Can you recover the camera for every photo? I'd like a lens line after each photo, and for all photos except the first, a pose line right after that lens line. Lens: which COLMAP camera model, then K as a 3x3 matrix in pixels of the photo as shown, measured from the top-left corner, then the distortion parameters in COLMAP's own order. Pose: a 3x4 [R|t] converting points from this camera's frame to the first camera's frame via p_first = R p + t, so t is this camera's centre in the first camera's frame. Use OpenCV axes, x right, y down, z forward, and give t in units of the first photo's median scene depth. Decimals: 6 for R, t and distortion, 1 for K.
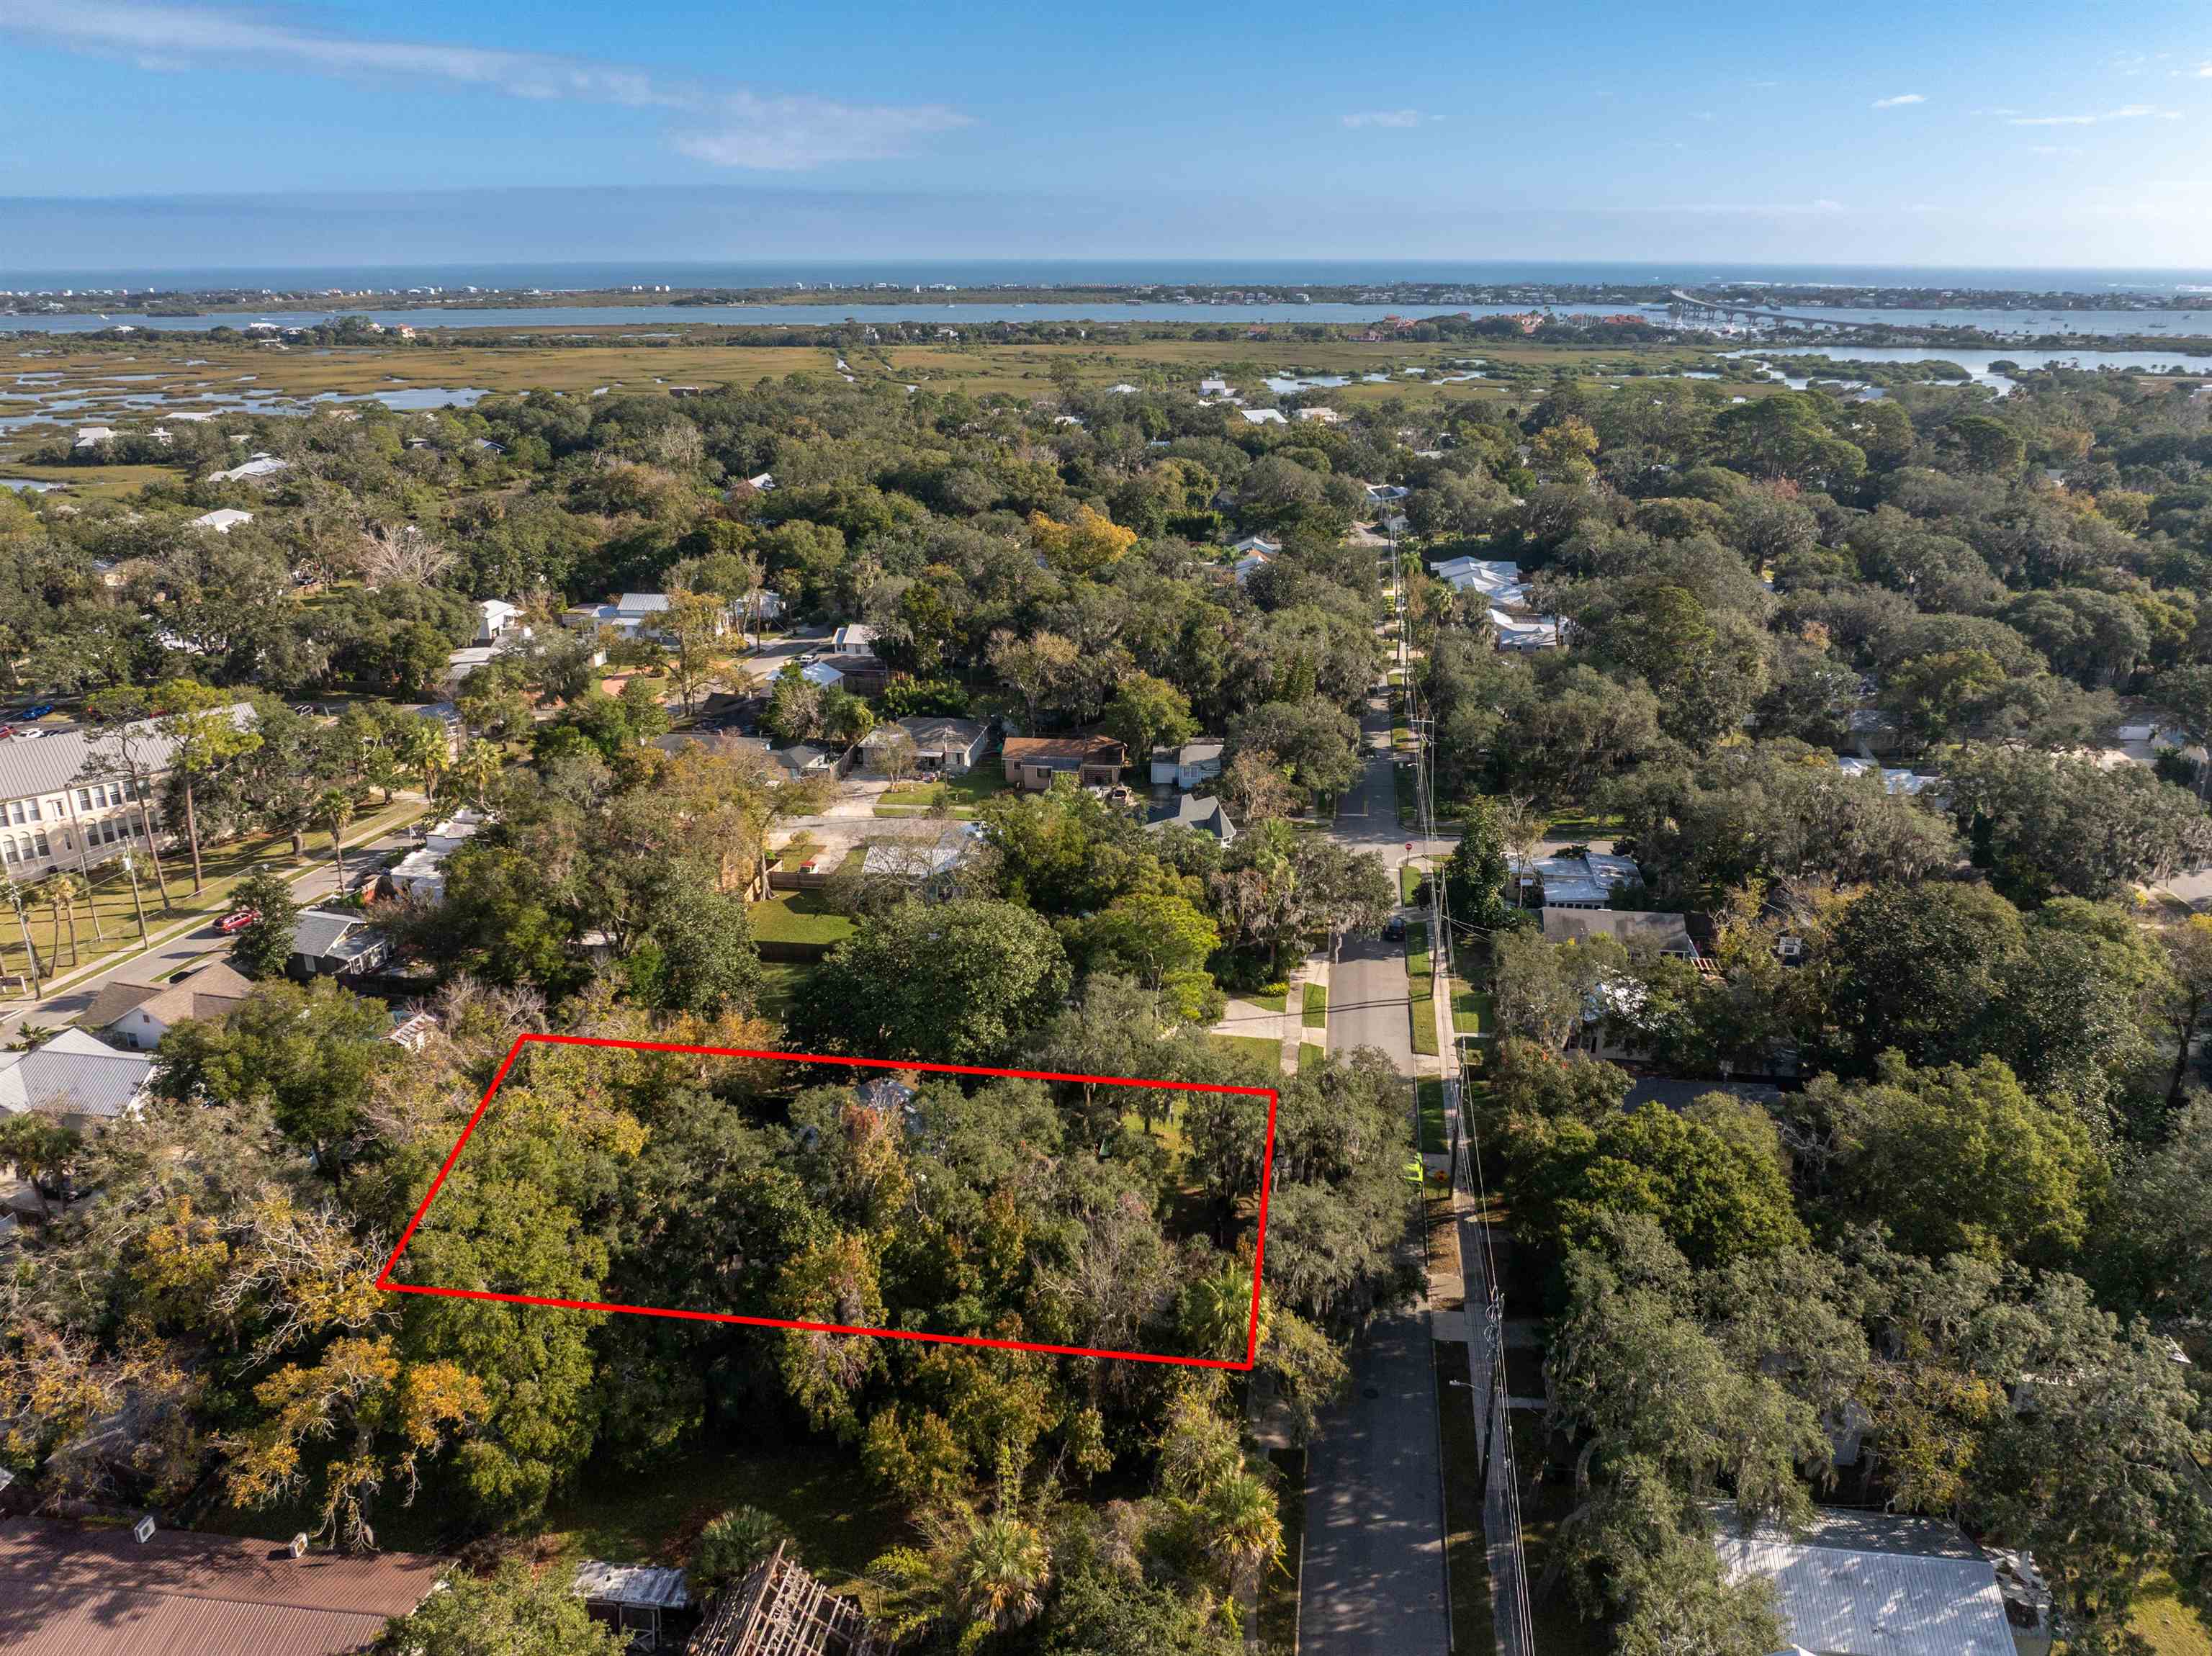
lens RADIAL K [[1587.5, 0, 1128.2], [0, 1587.5, 831.2], [0, 0, 1]] dist [-0.042566, 0.009588]
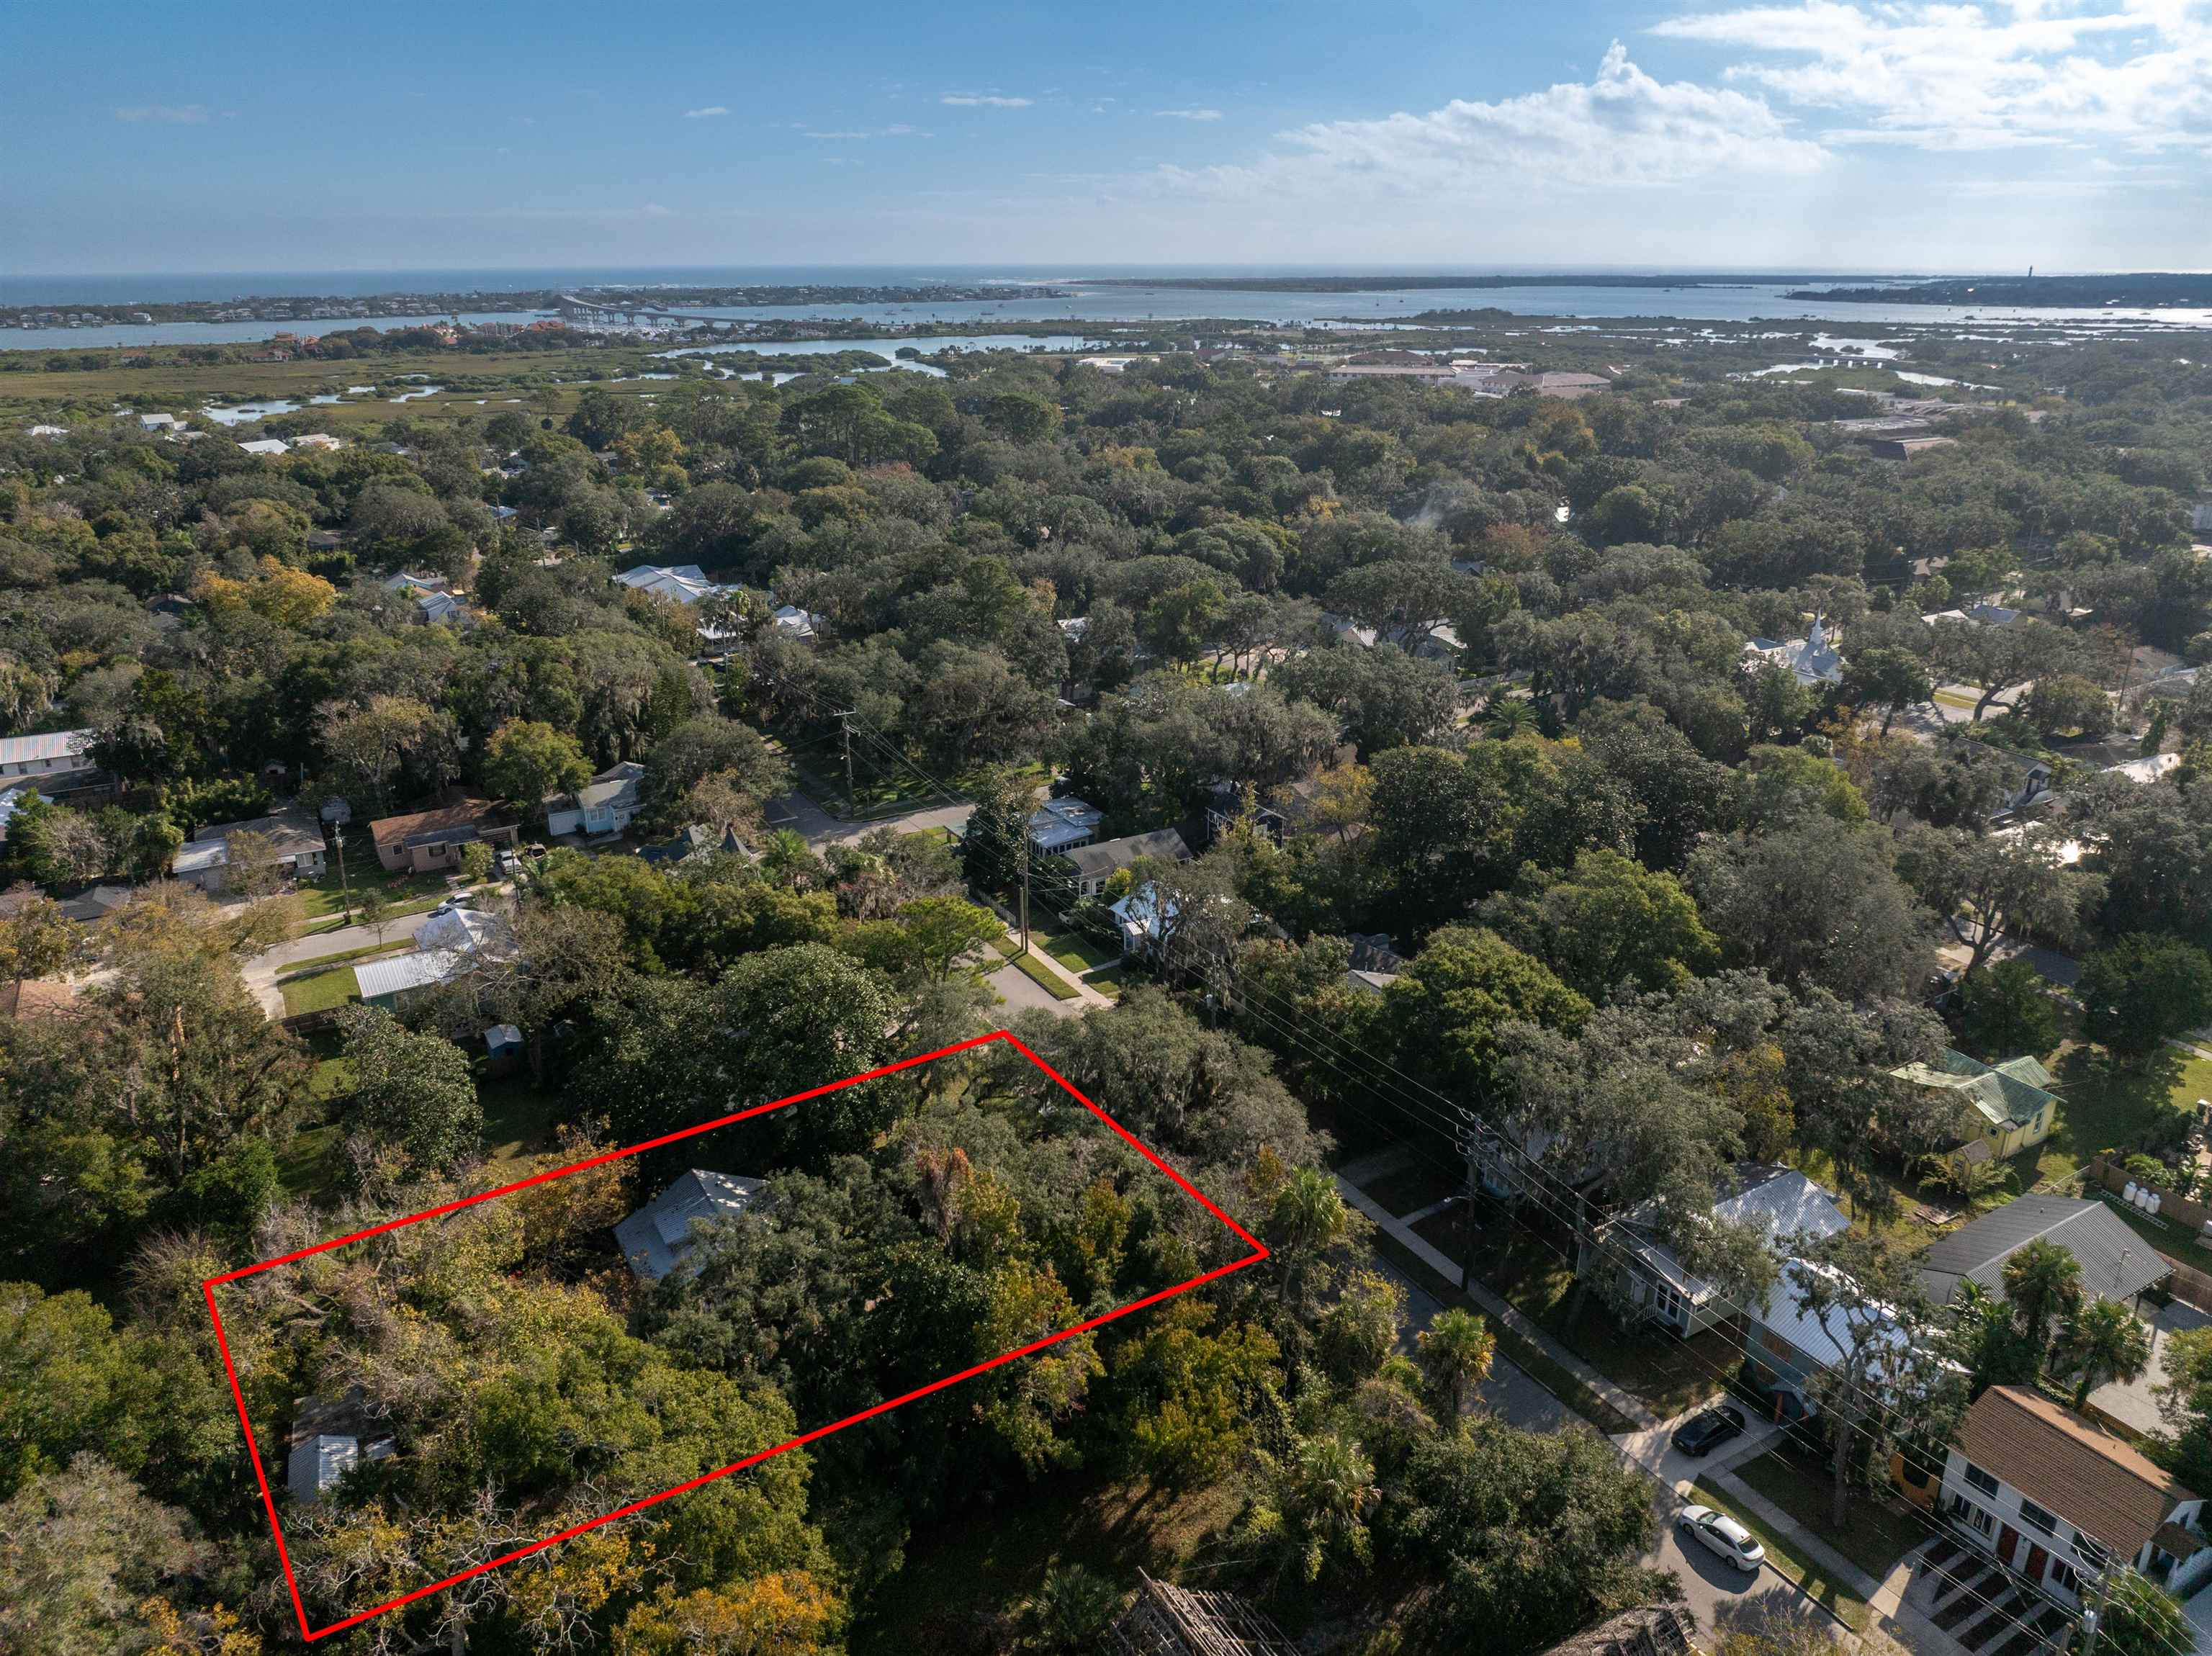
lens RADIAL K [[1588.3, 0, 1139.1], [0, 1588.3, 824.1], [0, 0, 1]] dist [-0.038224, 0.000710]
pose [[0.775142, -0.212624, 0.594934, -0.254744], [0.216945, 0.973988, 0.065436, -0.022549], [-0.593372, 0.078345, 0.801107, 0.065613]]
